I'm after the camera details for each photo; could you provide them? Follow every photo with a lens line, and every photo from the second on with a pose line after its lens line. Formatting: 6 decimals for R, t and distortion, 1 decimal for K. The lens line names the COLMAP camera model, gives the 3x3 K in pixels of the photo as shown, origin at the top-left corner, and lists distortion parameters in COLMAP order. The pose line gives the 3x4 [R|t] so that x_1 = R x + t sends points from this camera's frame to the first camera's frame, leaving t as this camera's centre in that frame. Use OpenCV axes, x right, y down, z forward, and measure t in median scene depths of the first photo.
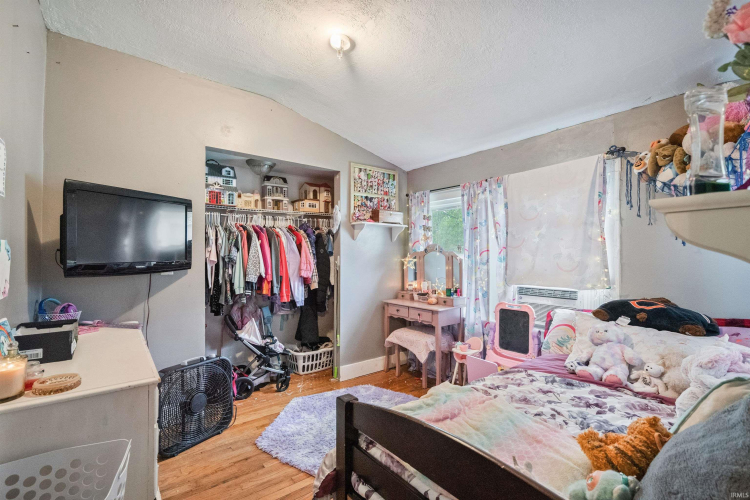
lens RADIAL K [[342.3, 0, 376.3], [0, 342.3, 253.8], [0, 0, 1]] dist [-0.000090, -0.000001]
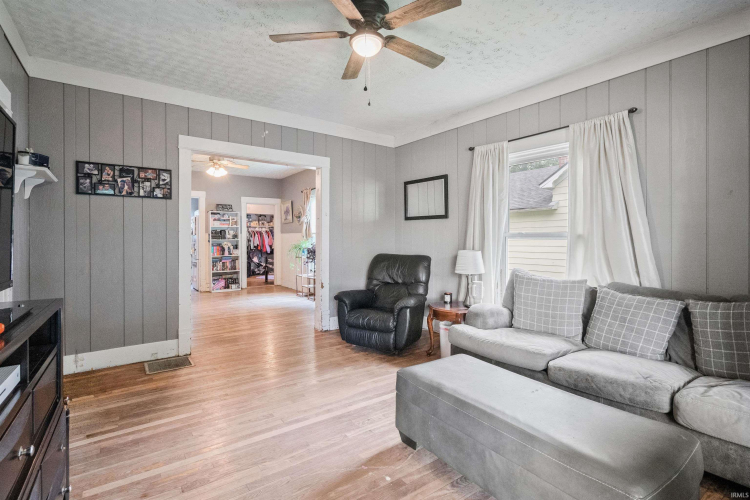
lens RADIAL K [[342.3, 0, 373.3], [0, 342.3, 245.0], [0, 0, 1]] dist [-0.000090, -0.000001]
pose [[0.999639, 0.001018, -0.026848, 0.987045], [-0.000638, 0.999899, 0.014180, 0.015754], [0.026860, -0.014157, 0.999539, -2.607898]]
